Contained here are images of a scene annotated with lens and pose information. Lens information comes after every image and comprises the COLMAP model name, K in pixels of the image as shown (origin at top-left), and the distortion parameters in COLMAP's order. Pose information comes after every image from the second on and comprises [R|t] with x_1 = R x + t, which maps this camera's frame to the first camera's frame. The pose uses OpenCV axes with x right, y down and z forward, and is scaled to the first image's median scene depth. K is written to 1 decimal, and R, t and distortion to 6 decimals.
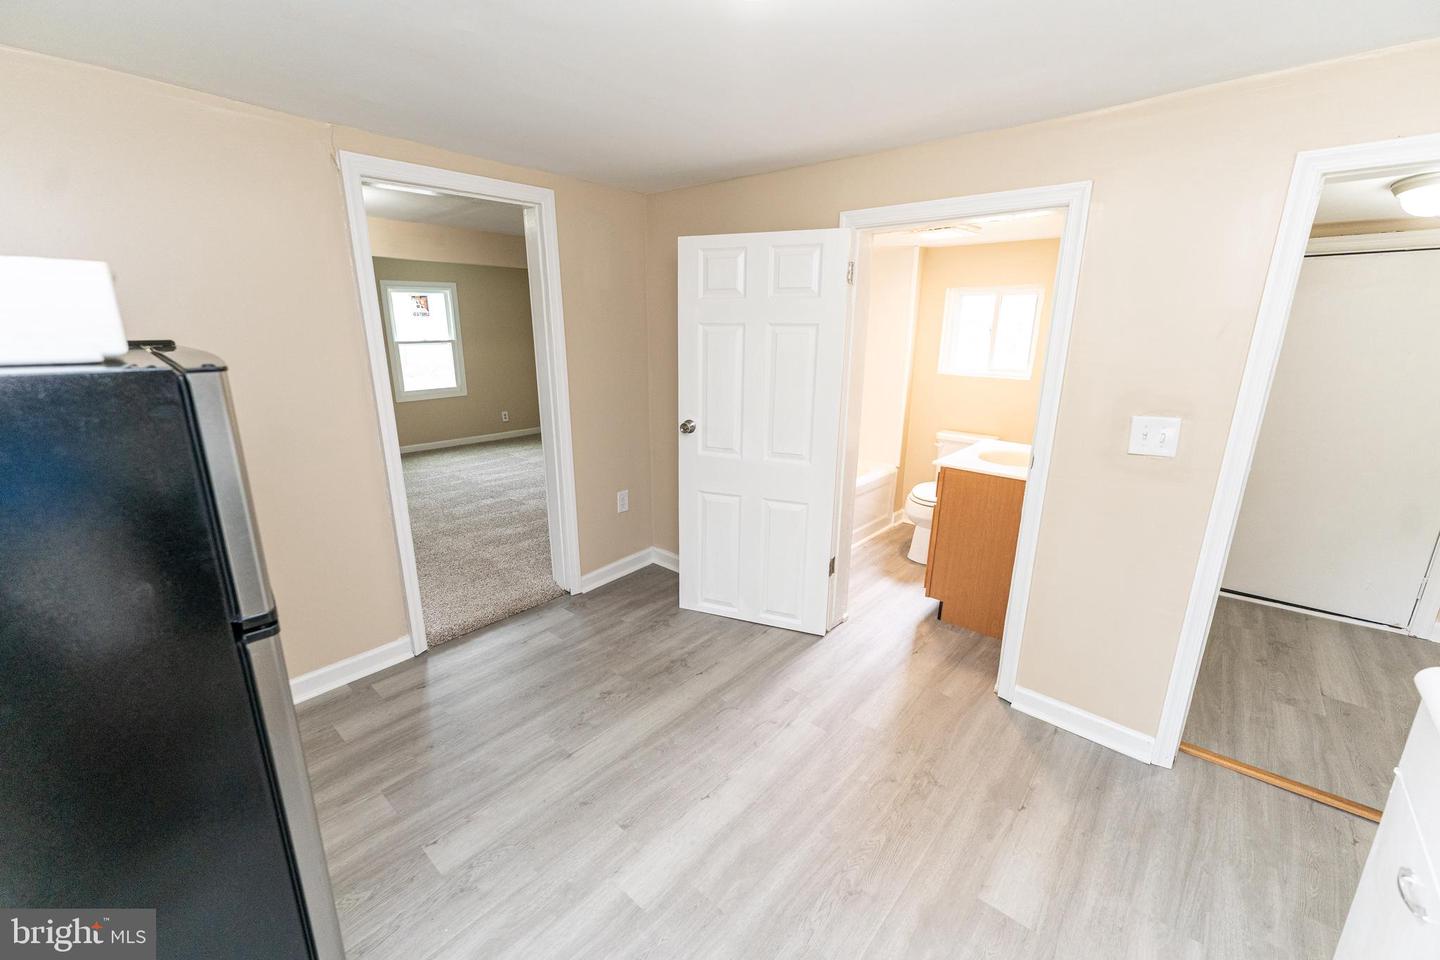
lens RADIAL K [[590.8, 0, 720.0], [0, 590.8, 485.2], [0, 0, 1]] dist [0.000867, 0.000064]
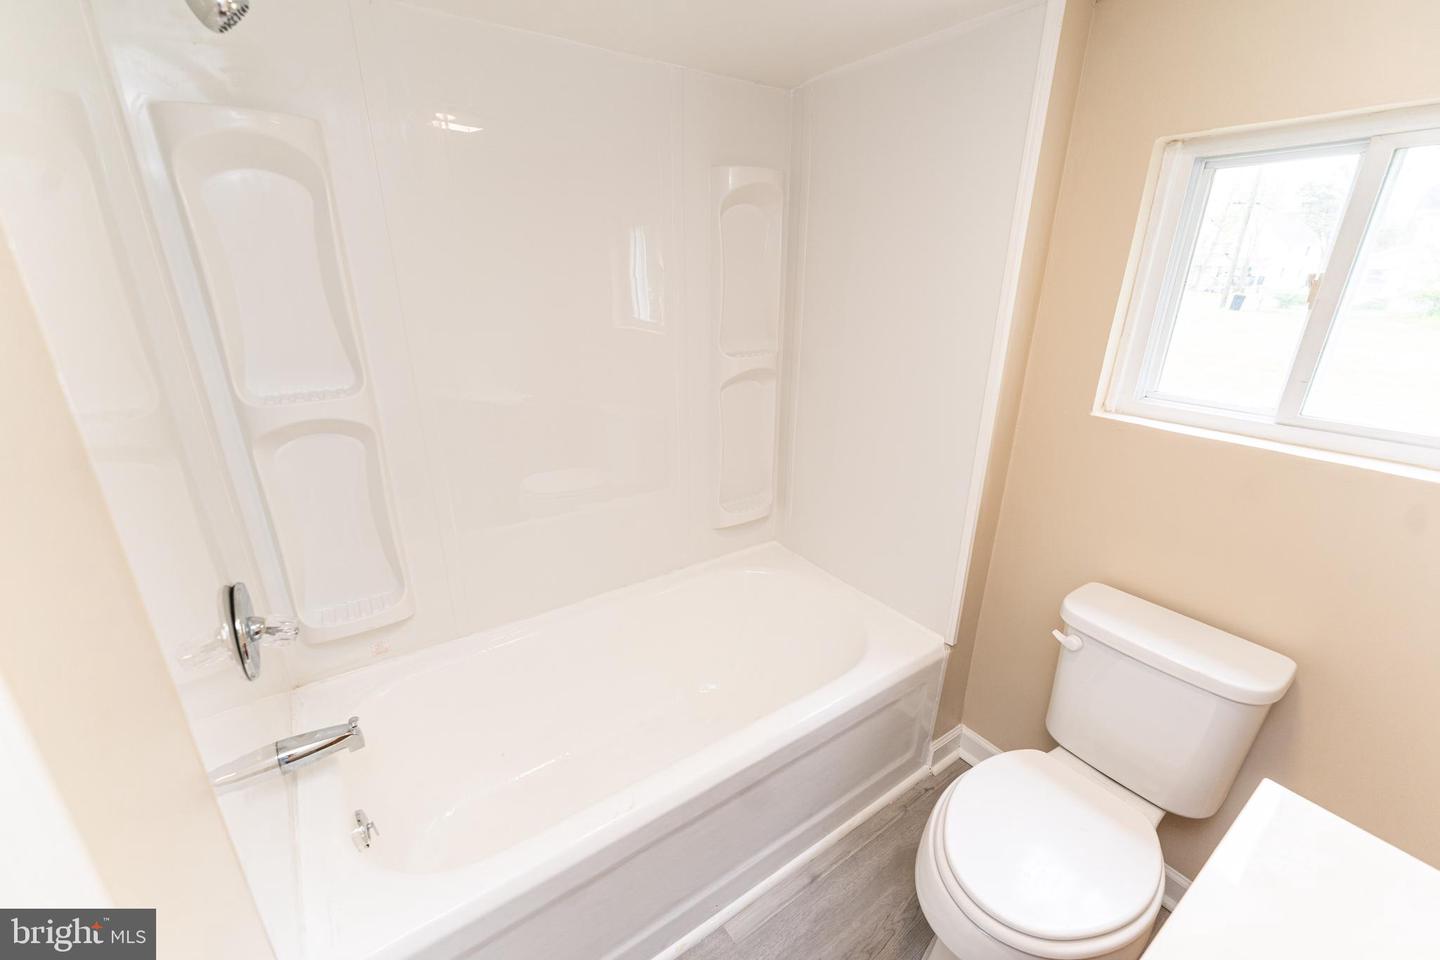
lens RADIAL K [[590.8, 0, 734.8], [0, 590.8, 483.0], [0, 0, 1]] dist [0.000867, 0.000064]
pose [[0.975223, 0.081627, -0.205614, 0.241945], [-0.065073, 0.994165, 0.086036, -0.165577], [0.211437, -0.070524, 0.974844, 0.619892]]
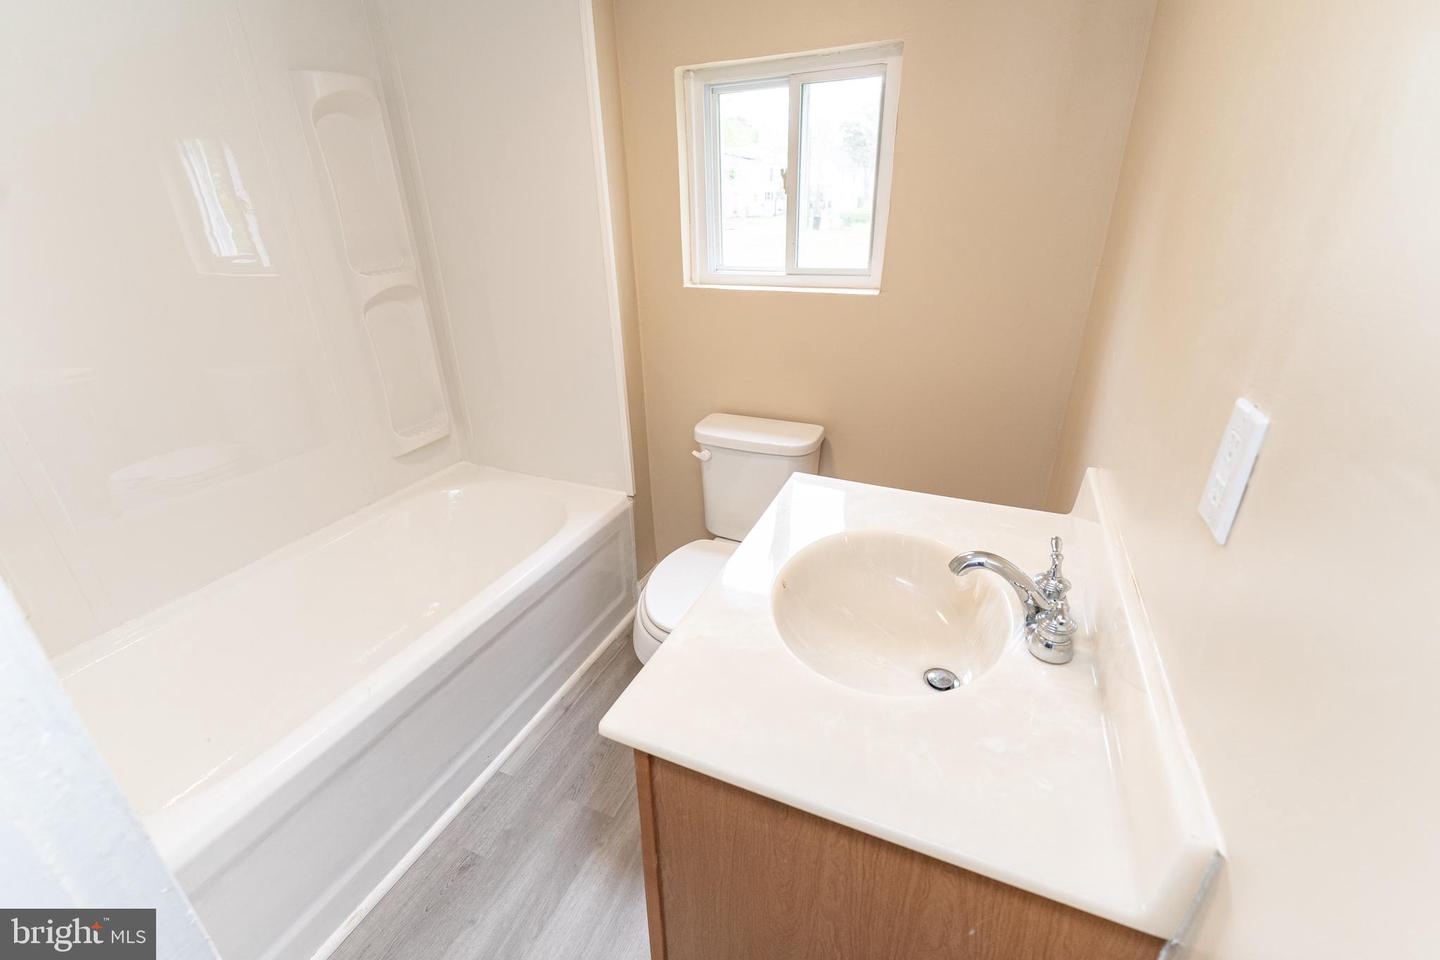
lens RADIAL K [[590.8, 0, 713.1], [0, 590.8, 478.3], [0, 0, 1]] dist [0.000867, 0.000064]
pose [[0.953991, -0.151178, 0.258932, 0.250222], [0.105688, 0.977705, 0.181446, -0.128222], [-0.280590, -0.145732, 0.948700, 0.546973]]
